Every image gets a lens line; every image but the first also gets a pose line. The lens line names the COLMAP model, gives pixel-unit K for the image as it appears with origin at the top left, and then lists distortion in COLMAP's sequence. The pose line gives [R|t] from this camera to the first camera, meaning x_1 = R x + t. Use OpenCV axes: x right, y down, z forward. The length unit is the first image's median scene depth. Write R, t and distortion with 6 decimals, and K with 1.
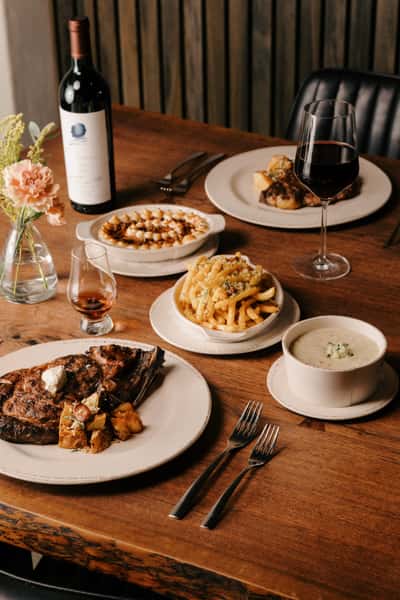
lens RADIAL K [[1174.2, 0, 200.4], [0, 1174.2, 301.0], [0, 0, 1]] dist [-0.029764, 0.000000]
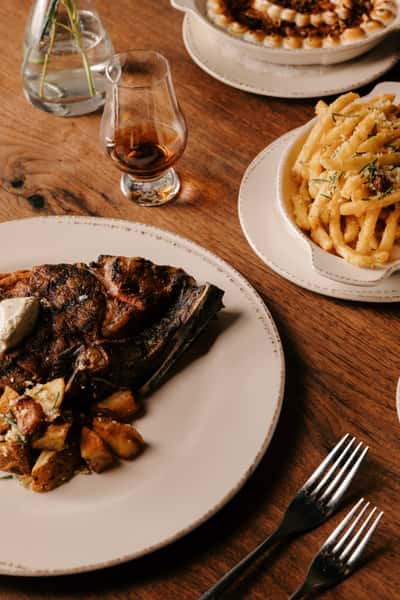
lens RADIAL K [[1174.2, 0, 200.4], [0, 1174.2, 297.1], [0, 0, 1]] dist [-0.029764, 0.000000]
pose [[0.960824, 0.198813, -0.193107, 0.065762], [-0.126351, 0.934329, 0.333264, -0.137026], [0.246683, -0.295808, 0.922846, 0.486809]]
